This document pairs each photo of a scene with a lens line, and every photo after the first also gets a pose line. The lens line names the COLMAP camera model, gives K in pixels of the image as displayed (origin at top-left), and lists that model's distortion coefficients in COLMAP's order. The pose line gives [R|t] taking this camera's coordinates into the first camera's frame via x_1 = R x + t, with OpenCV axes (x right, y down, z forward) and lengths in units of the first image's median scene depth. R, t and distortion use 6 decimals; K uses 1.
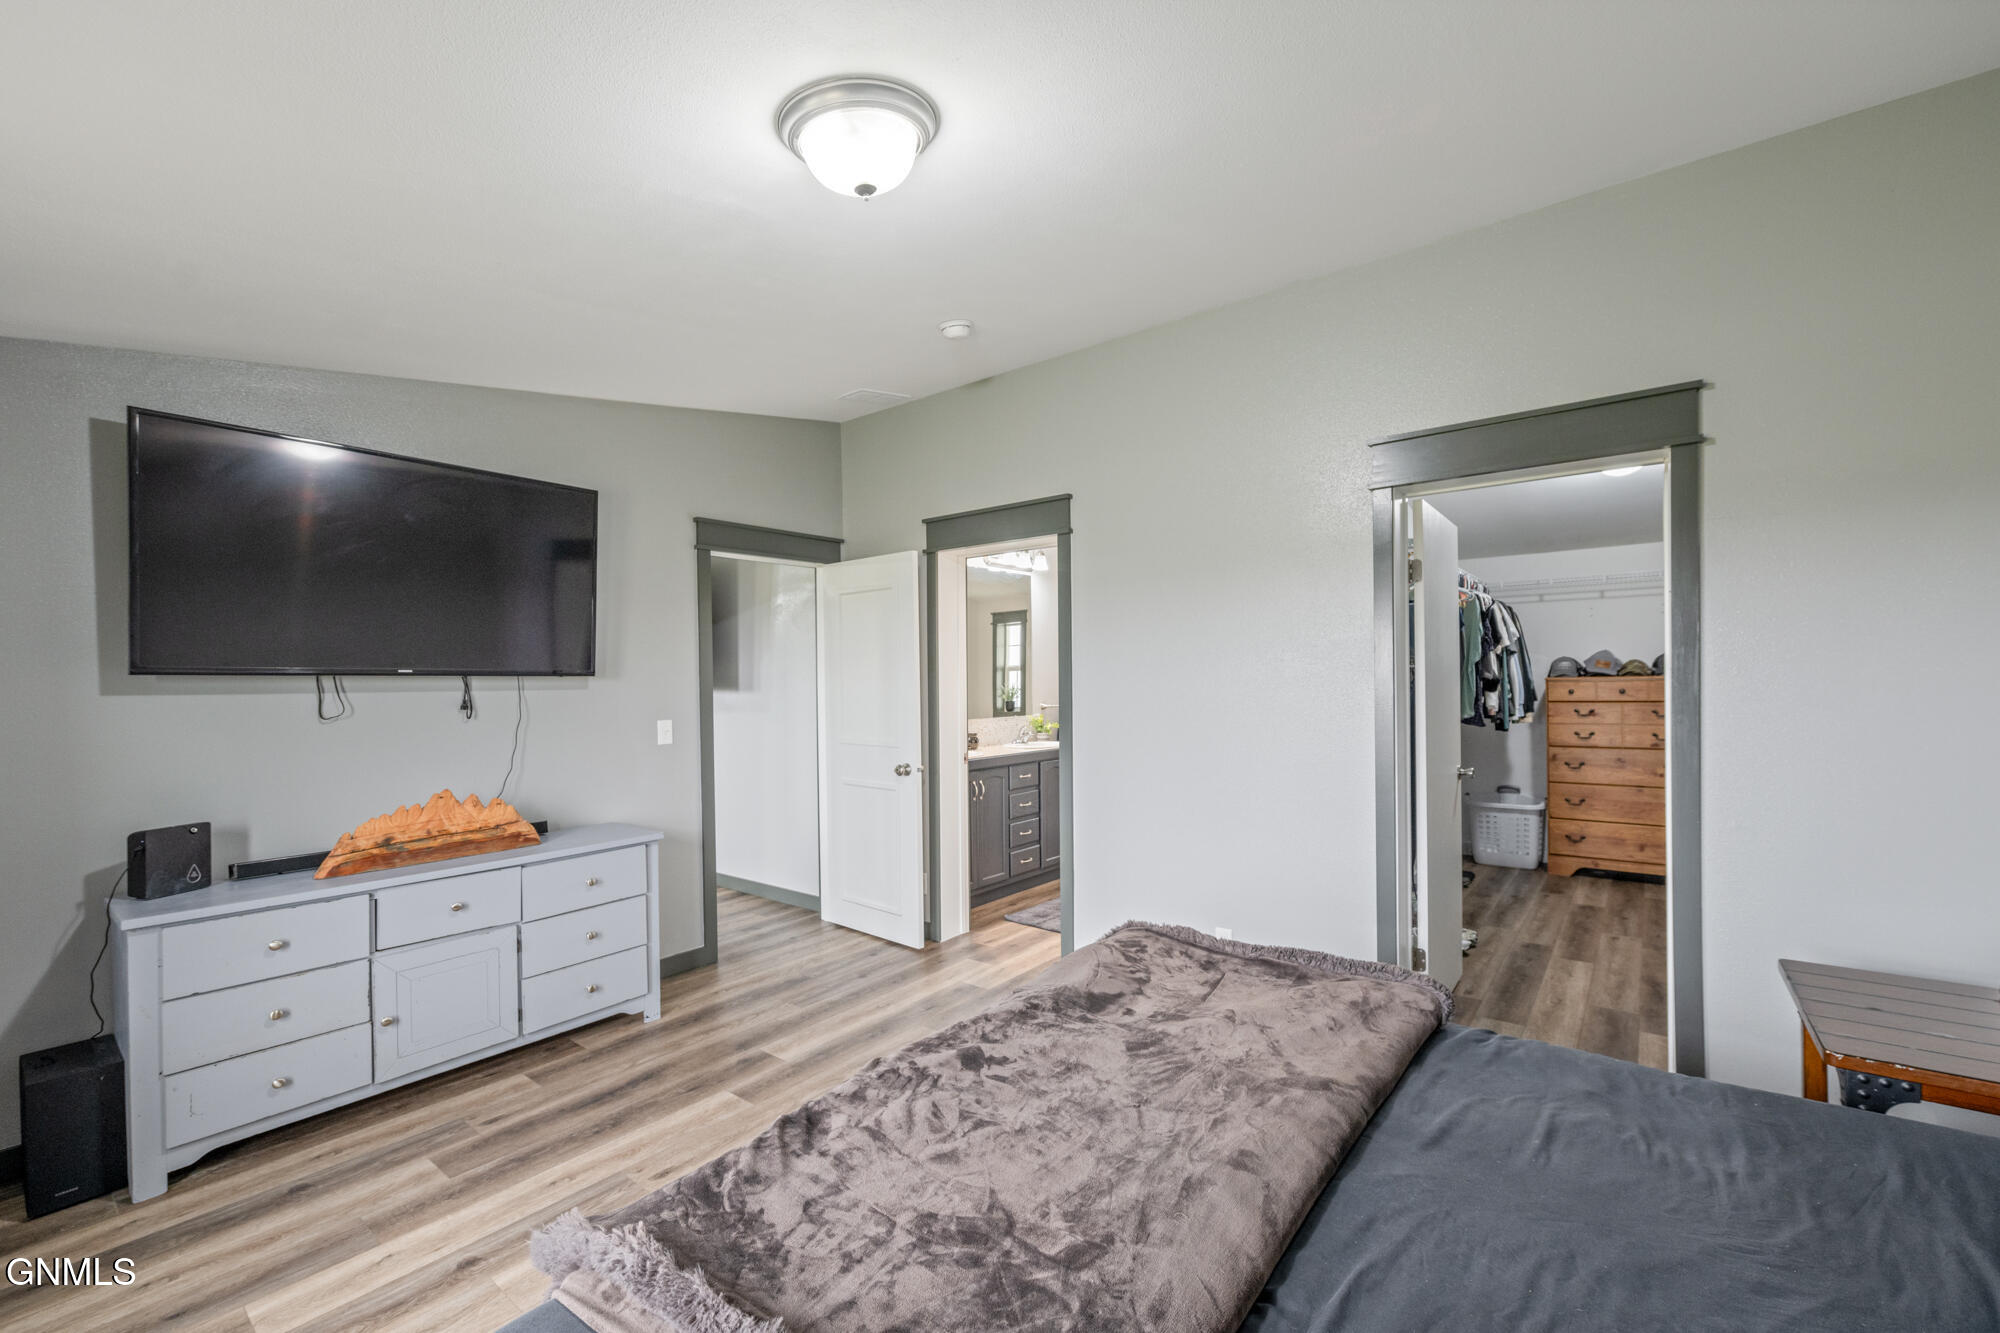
lens RADIAL K [[810.1, 0, 1012.0], [0, 810.1, 672.2], [0, 0, 1]] dist [0.001058, -0.000150]
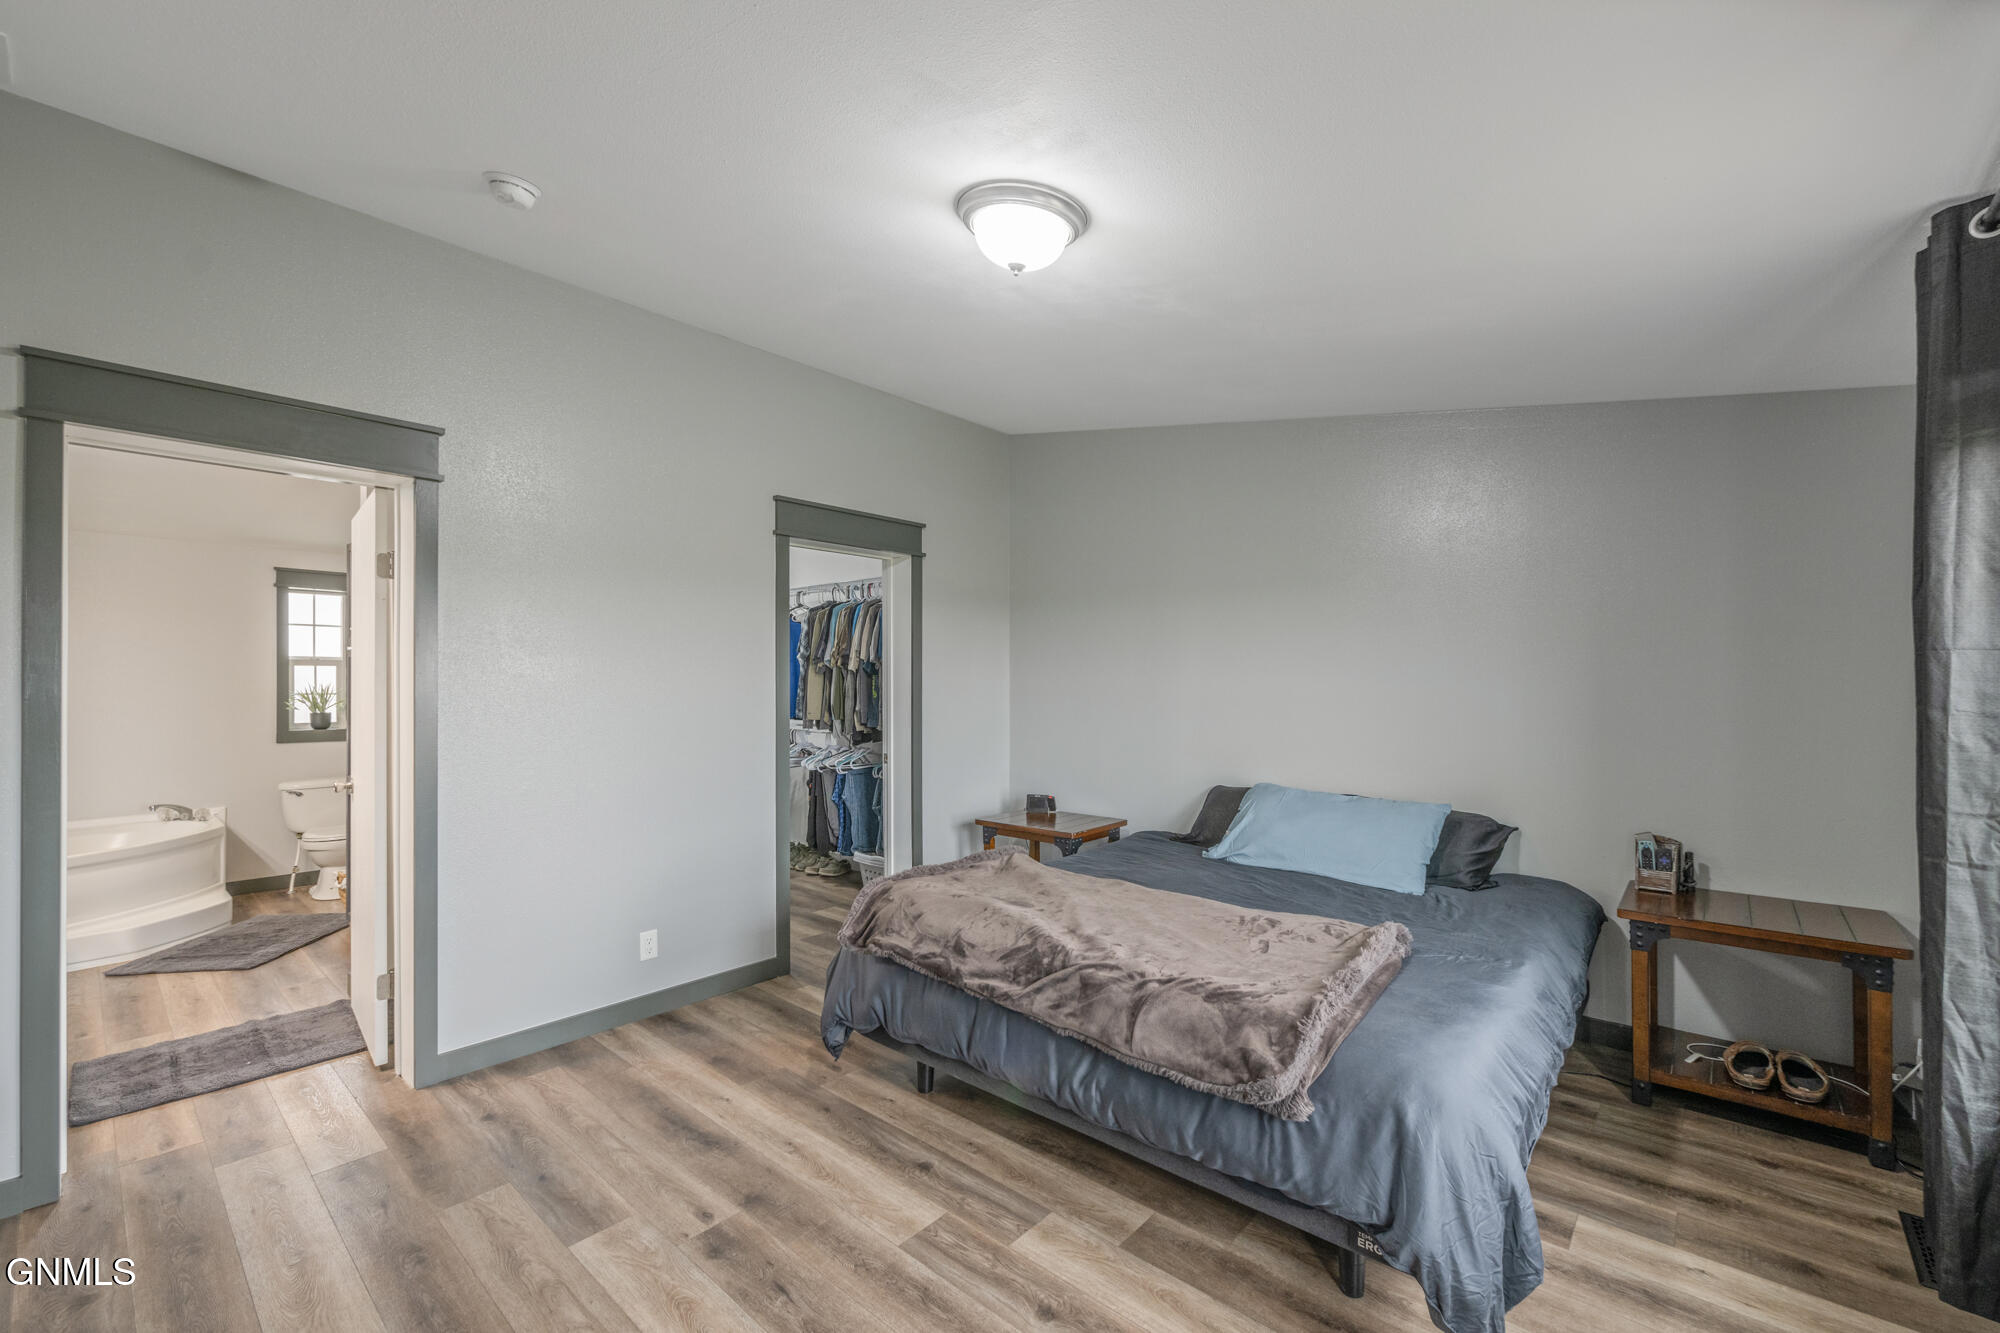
lens RADIAL K [[810.1, 0, 1012.0], [0, 810.1, 672.2], [0, 0, 1]] dist [0.001058, -0.000150]
pose [[0.082222, 0.030158, 0.996158, -0.598120], [-0.005444, 0.999541, -0.029811, 0.021354], [-0.996599, -0.002972, 0.082349, 0.402160]]
